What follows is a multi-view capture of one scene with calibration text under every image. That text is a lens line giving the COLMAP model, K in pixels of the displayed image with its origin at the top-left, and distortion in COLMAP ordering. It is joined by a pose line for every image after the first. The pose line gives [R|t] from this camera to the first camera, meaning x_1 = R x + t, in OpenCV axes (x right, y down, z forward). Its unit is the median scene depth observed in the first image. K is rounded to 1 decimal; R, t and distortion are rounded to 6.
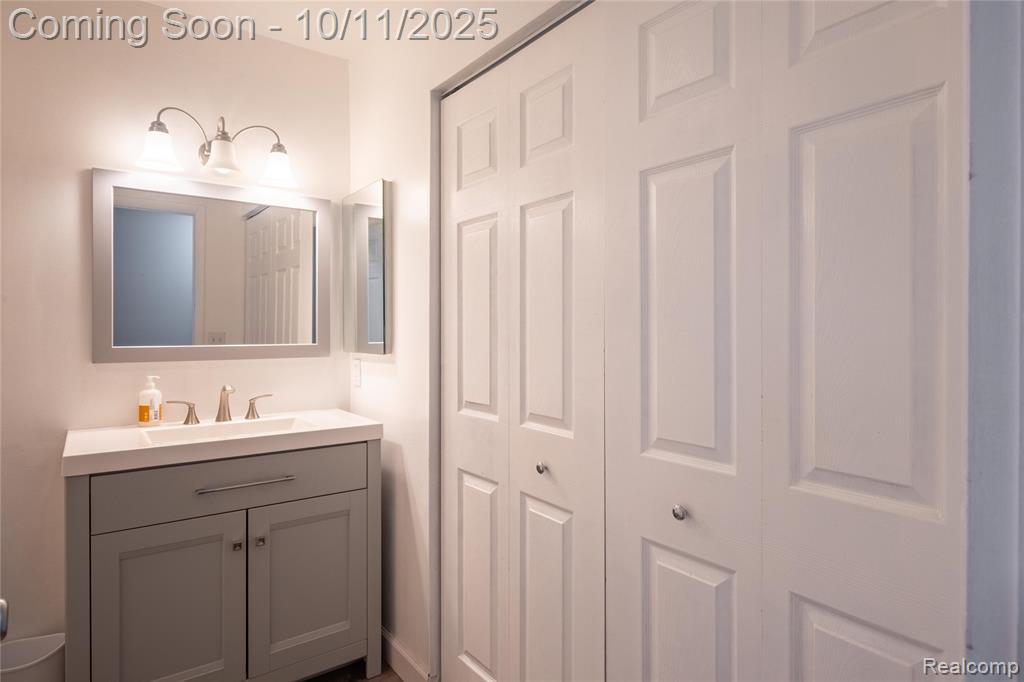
lens RADIAL K [[574.9, 0, 520.2], [0, 574.9, 337.2], [0, 0, 1]] dist [0.006402, -0.008210]
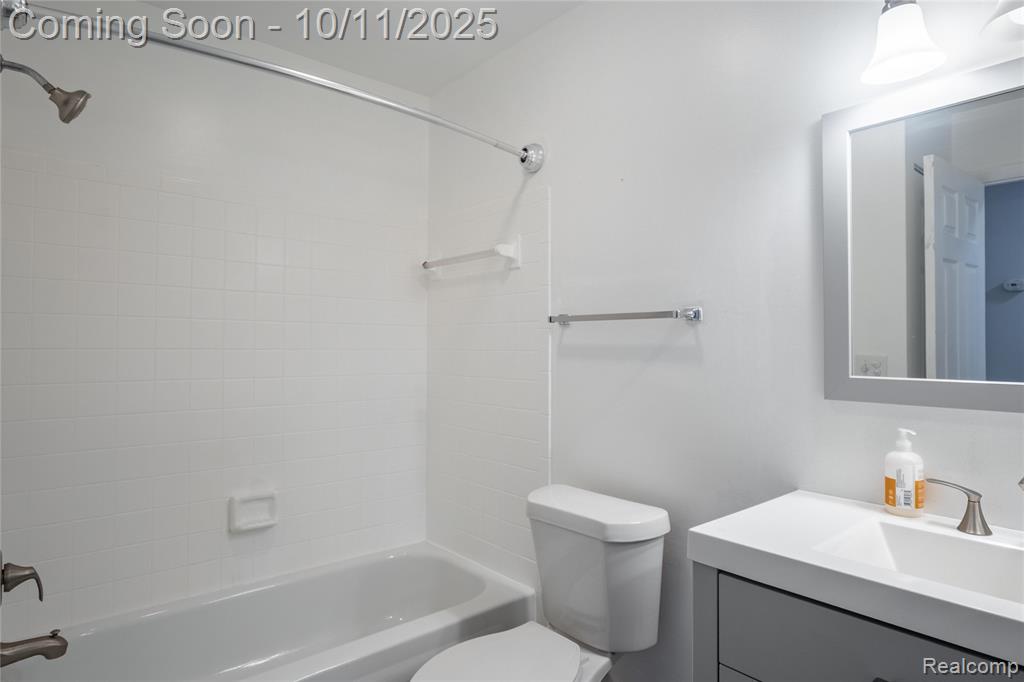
lens RADIAL K [[574.9, 0, 479.1], [0, 574.9, 334.8], [0, 0, 1]] dist [0.006402, -0.008210]
pose [[0.060648, -0.019893, -0.997961, -0.079721], [-0.019538, 0.999586, -0.021113, -0.008174], [0.997968, 0.020778, 0.060234, 0.531605]]
